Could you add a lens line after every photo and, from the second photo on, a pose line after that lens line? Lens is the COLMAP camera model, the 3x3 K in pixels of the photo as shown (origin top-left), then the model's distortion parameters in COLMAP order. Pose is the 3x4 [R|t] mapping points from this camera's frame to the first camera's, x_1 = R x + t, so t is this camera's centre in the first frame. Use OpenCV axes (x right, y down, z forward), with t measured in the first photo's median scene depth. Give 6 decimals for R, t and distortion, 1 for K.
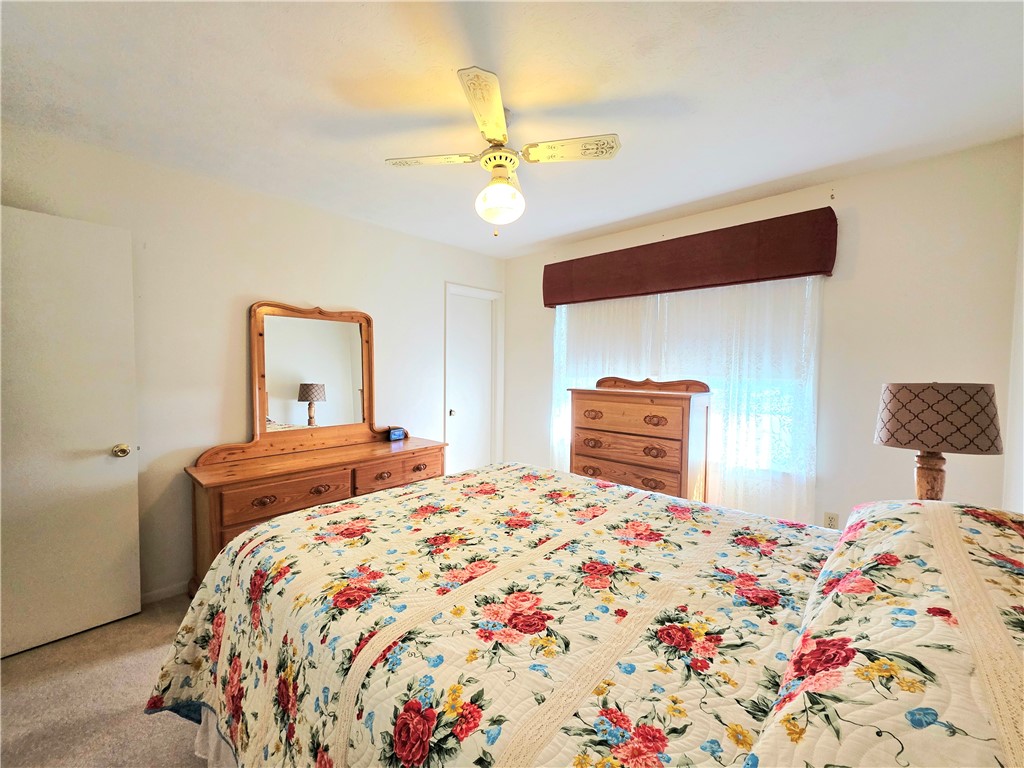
lens RADIAL K [[406.0, 0, 511.8], [0, 406.0, 386.5], [0, 0, 1]] dist [0.002533, -0.000523]
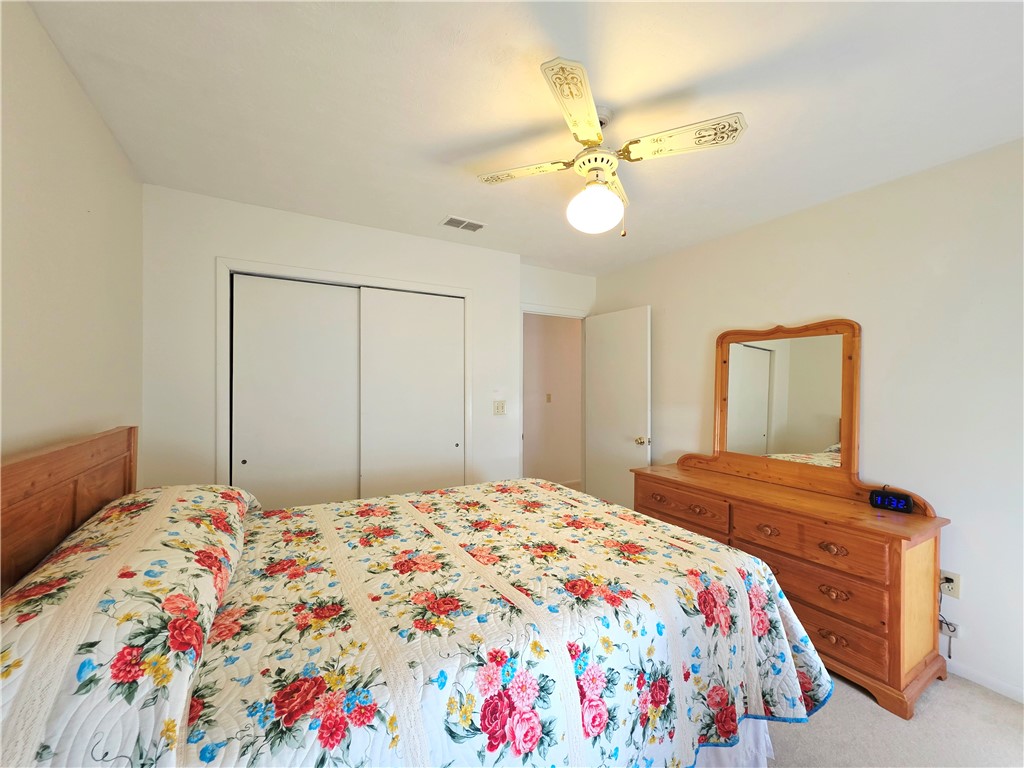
lens RADIAL K [[406.0, 0, 511.0], [0, 406.0, 388.2], [0, 0, 1]] dist [0.002533, -0.000523]
pose [[-0.291514, -0.009326, -0.956521, 1.204530], [-0.040386, 0.999181, 0.002566, -0.085542], [0.955714, 0.039378, -0.291652, 1.562898]]
